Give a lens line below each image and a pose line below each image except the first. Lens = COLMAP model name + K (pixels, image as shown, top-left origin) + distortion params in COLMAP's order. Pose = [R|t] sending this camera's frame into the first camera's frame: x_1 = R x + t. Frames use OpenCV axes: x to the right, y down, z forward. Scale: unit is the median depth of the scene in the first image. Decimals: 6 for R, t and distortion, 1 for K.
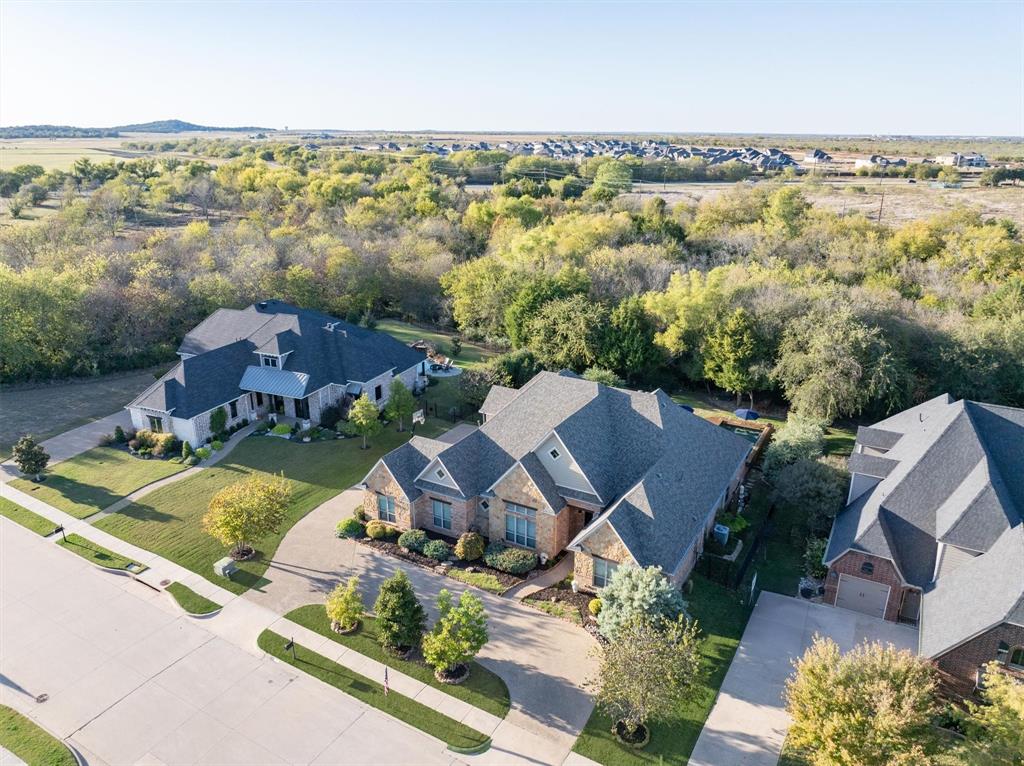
lens RADIAL K [[696.2, 0, 512.0], [0, 696.2, 383.0], [0, 0, 1]] dist [-0.033303, -0.001552]
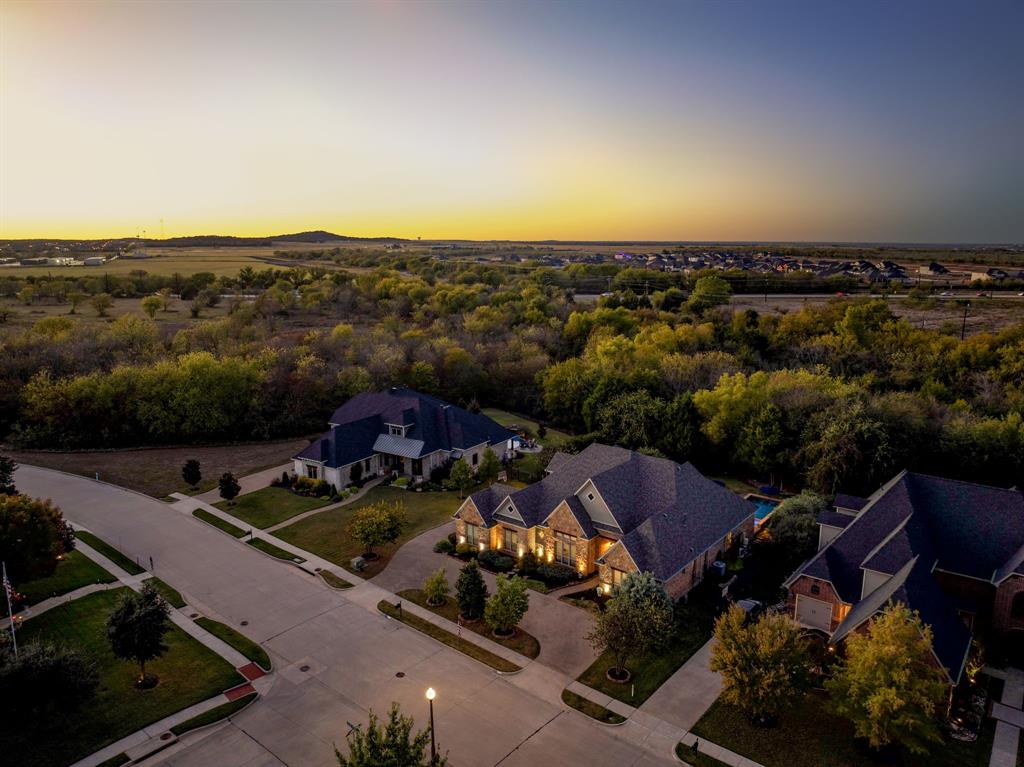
lens RADIAL K [[696.2, 0, 512.0], [0, 696.2, 383.5], [0, 0, 1]] dist [-0.033303, -0.001552]
pose [[0.986039, 0.029585, -0.163865, 0.061066], [-0.053288, 0.988402, -0.142202, 0.040567], [0.157758, 0.148949, 0.976180, -0.200029]]
